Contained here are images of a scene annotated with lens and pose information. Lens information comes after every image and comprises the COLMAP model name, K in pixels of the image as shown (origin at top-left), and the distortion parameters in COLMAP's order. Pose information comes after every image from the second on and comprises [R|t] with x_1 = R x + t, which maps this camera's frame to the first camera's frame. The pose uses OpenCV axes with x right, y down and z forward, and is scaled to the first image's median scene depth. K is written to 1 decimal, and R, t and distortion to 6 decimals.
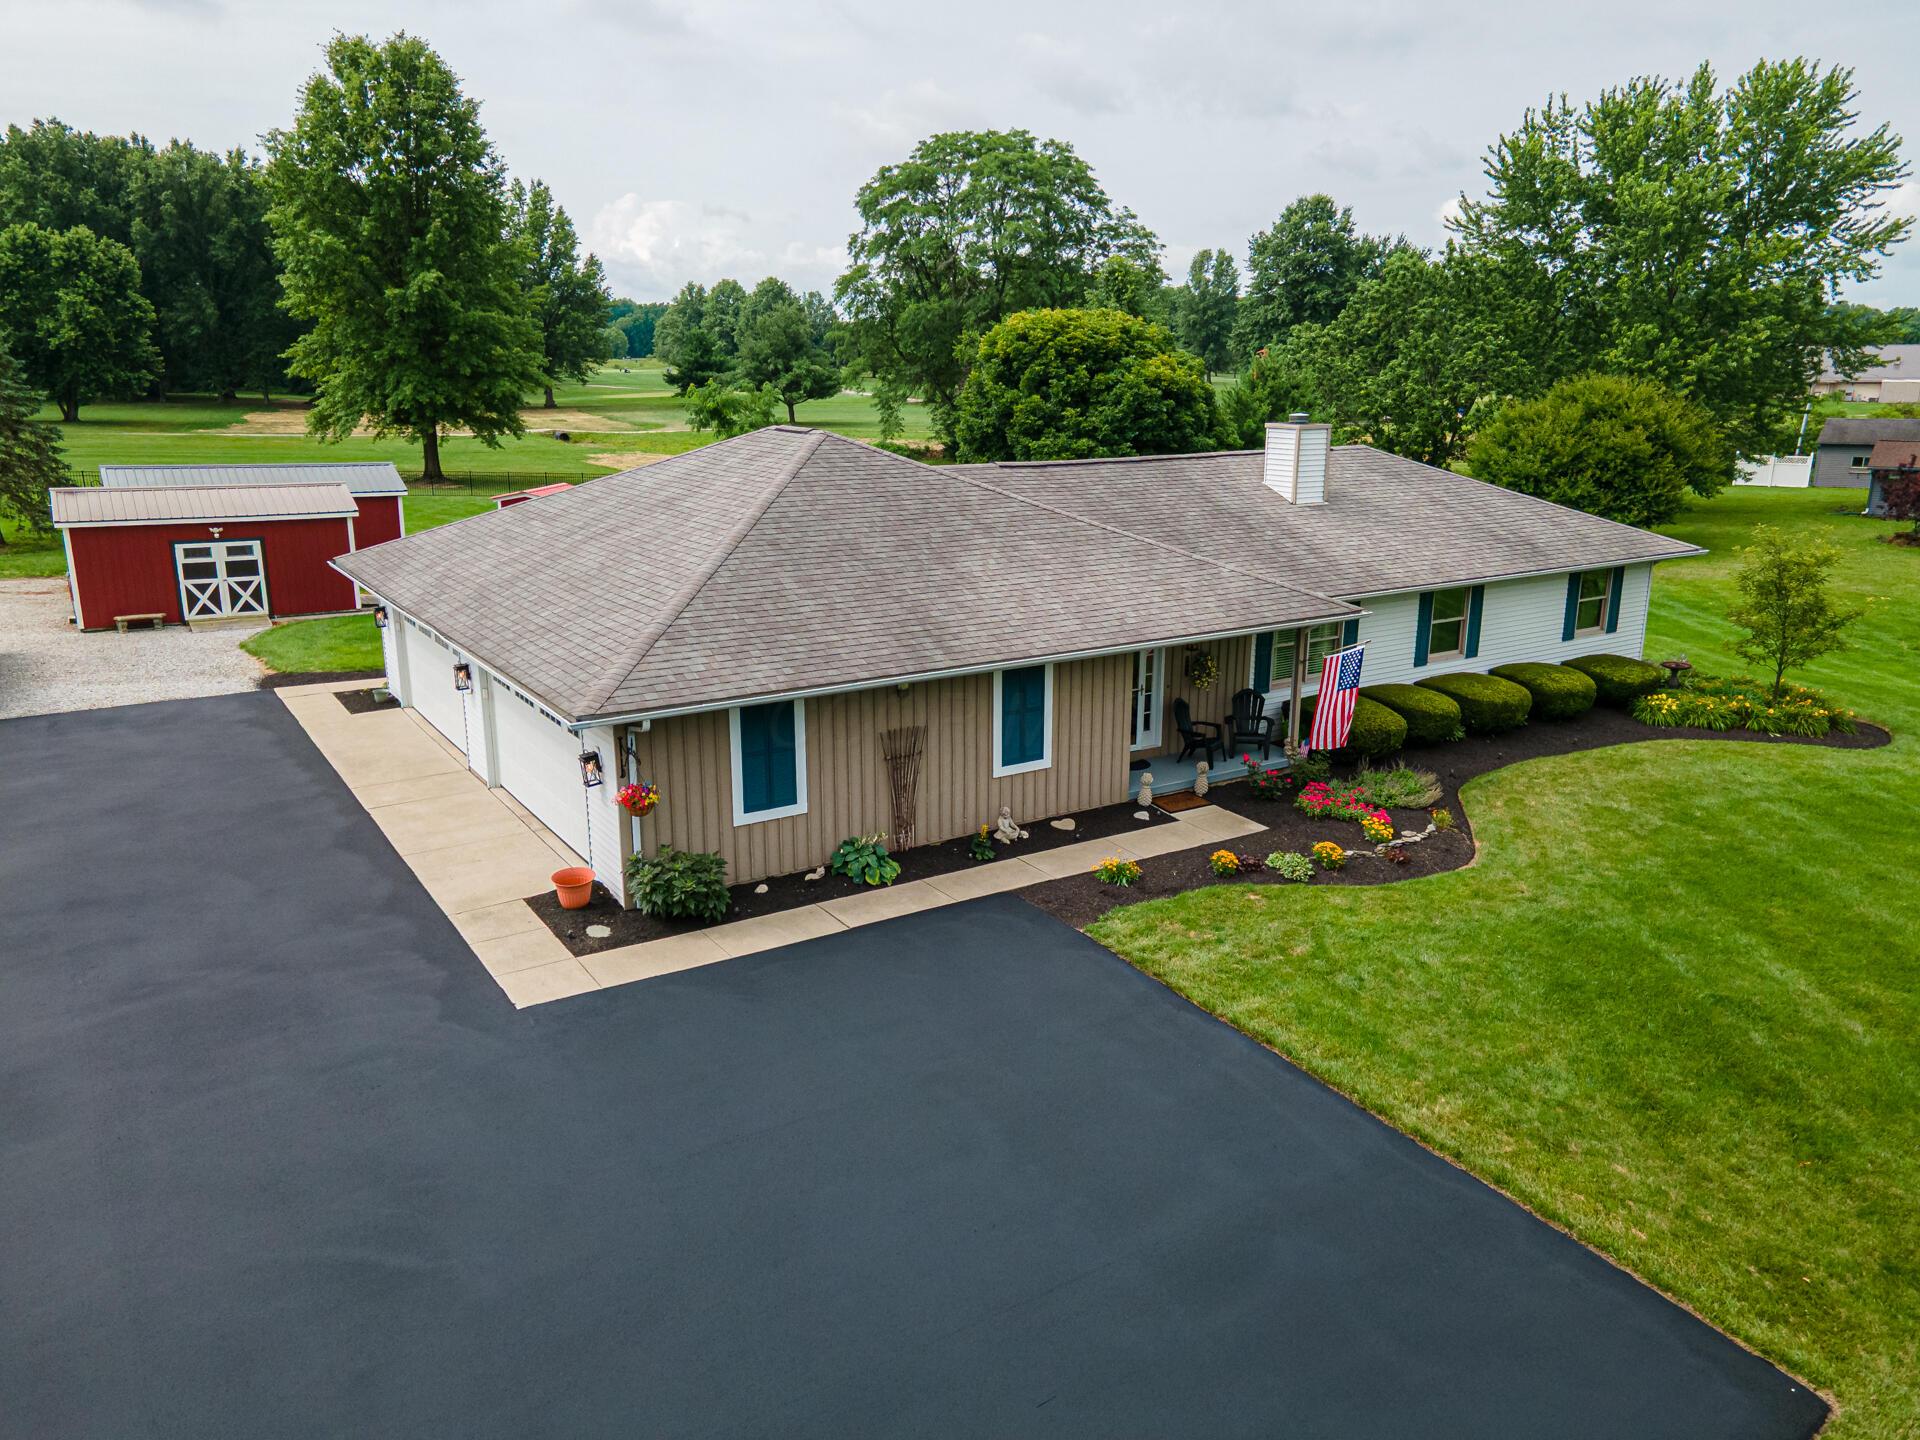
lens RADIAL K [[1400.2, 0, 971.7], [0, 1400.2, 730.6], [0, 0, 1]] dist [0.034198, 0.004905]
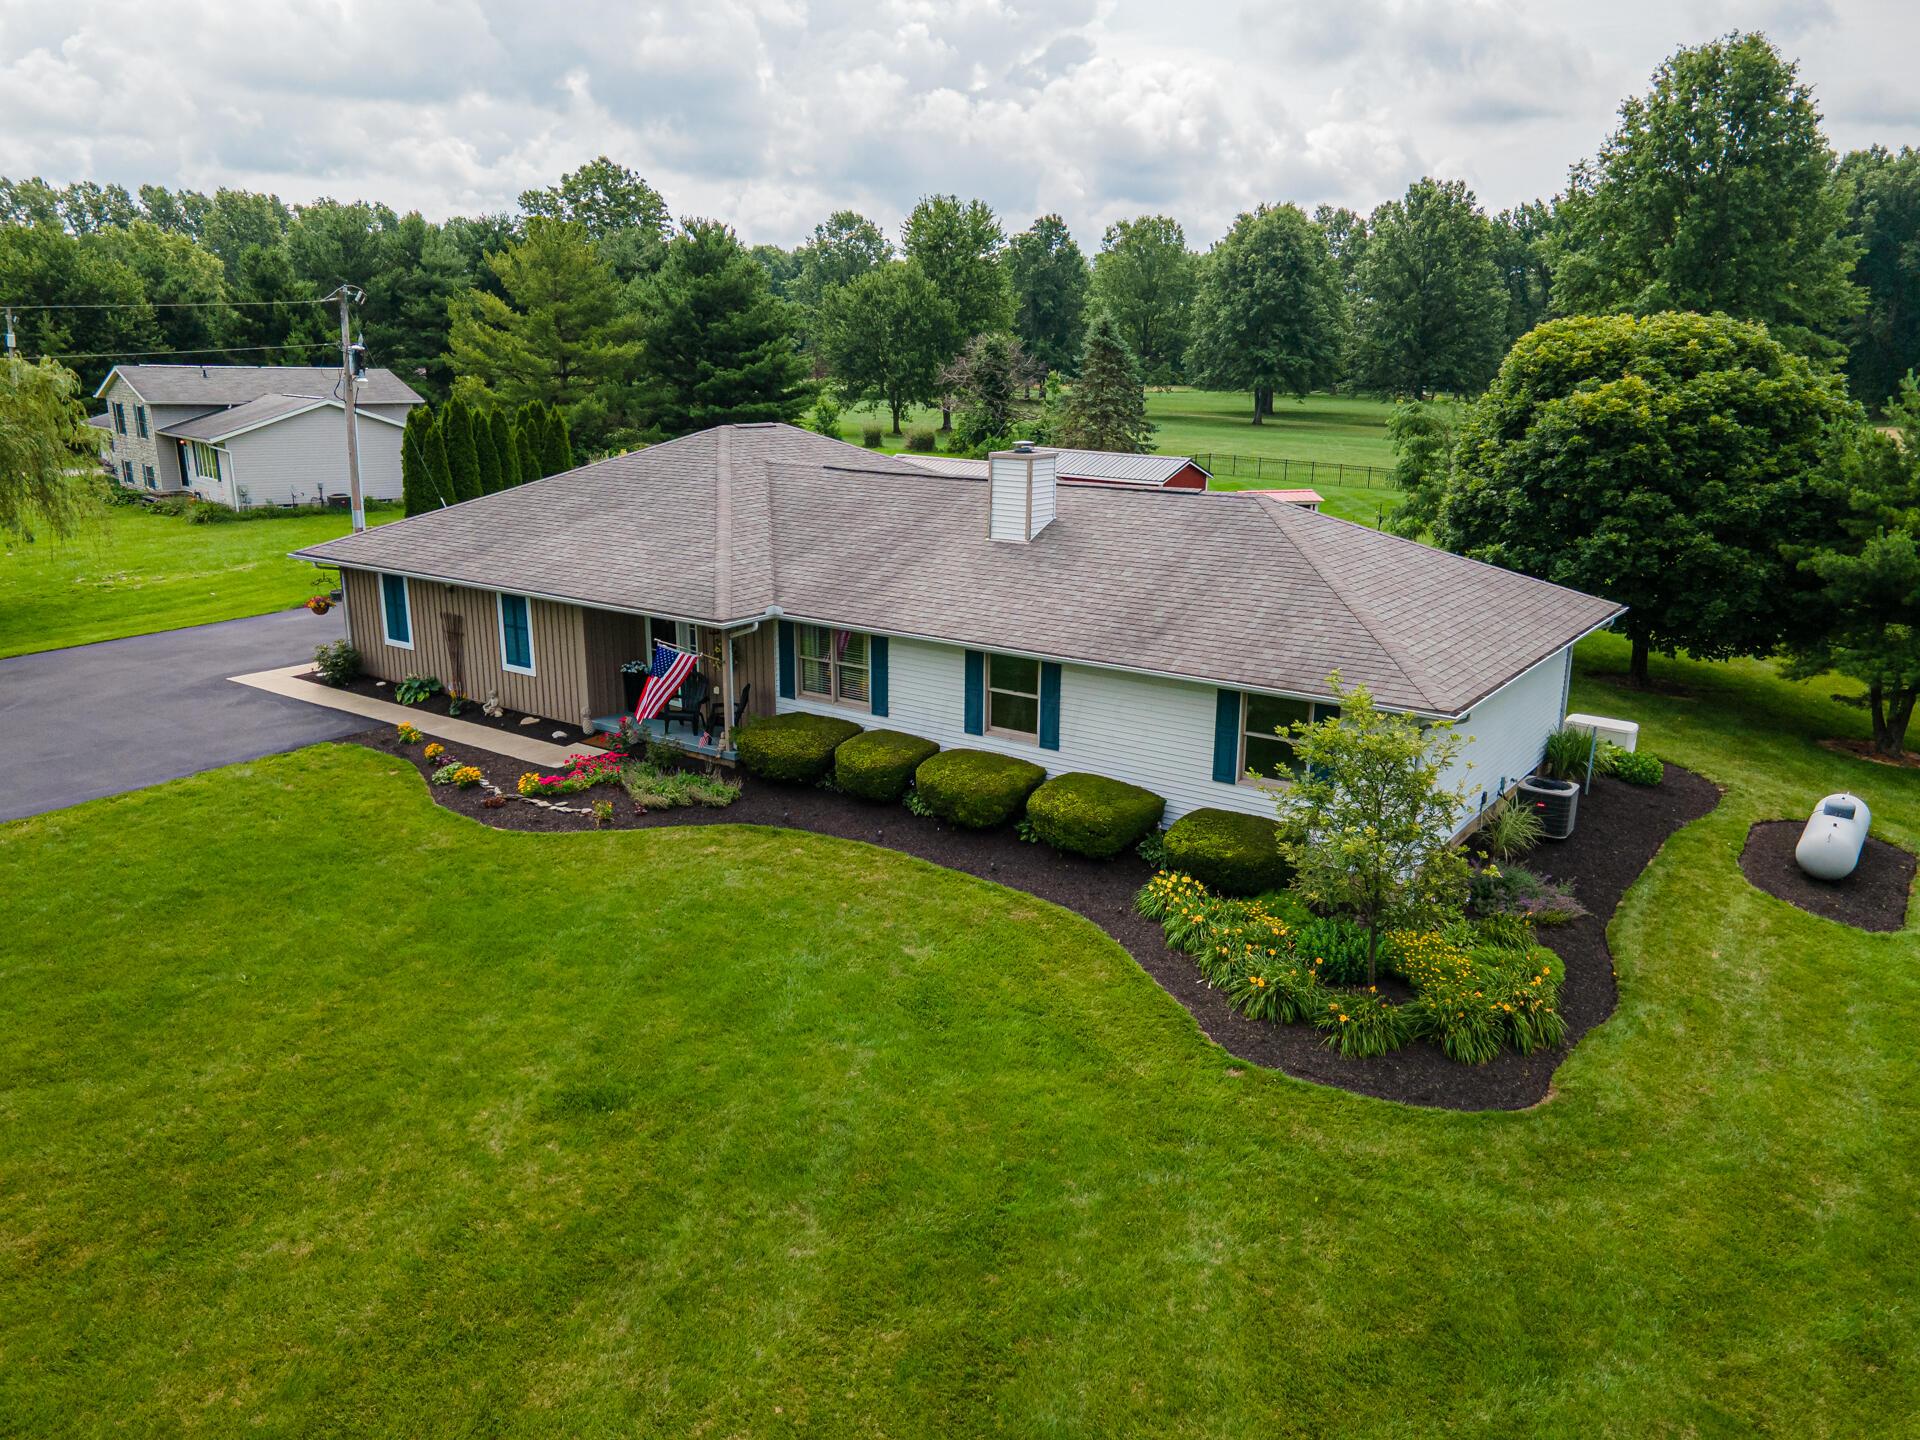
lens RADIAL K [[1400.2, 0, 971.7], [0, 1400.2, 730.6], [0, 0, 1]] dist [0.034198, 0.004905]
pose [[0.359513, 0.241750, -0.901281, 1.286750], [-0.247632, 0.955945, 0.157634, -0.215639], [0.899683, 0.166514, 0.403539, 0.762609]]
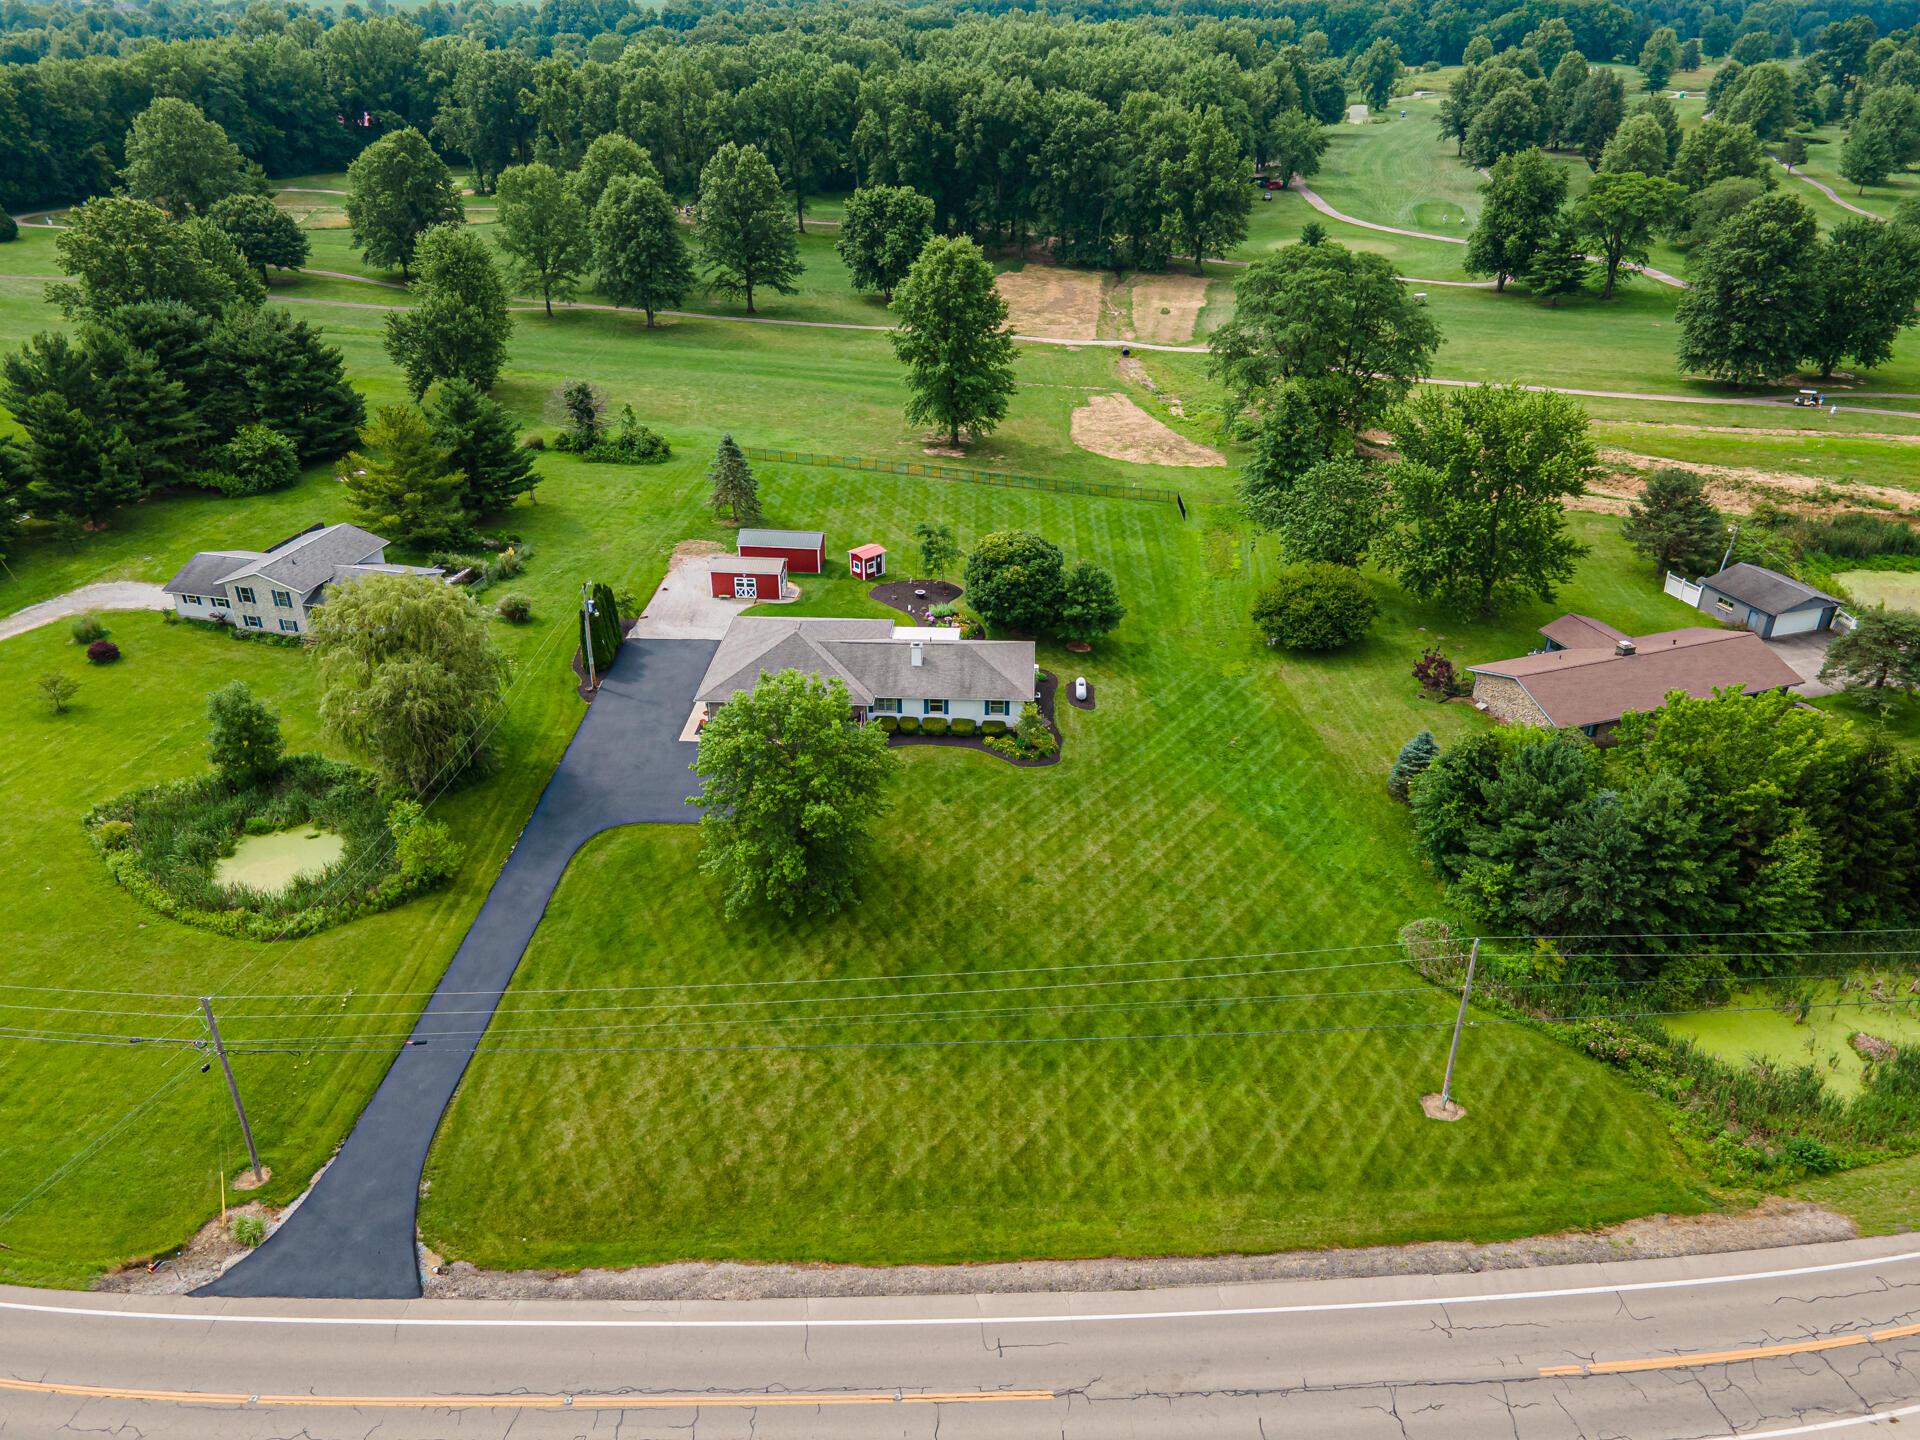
lens RADIAL K [[1400.2, 0, 971.7], [0, 1400.2, 730.6], [0, 0, 1]] dist [0.034198, 0.004905]
pose [[0.809597, 0.280990, -0.515361, 2.870786], [-0.147956, 0.947317, 0.284077, -1.325183], [0.568033, -0.153737, 0.808520, -2.453796]]
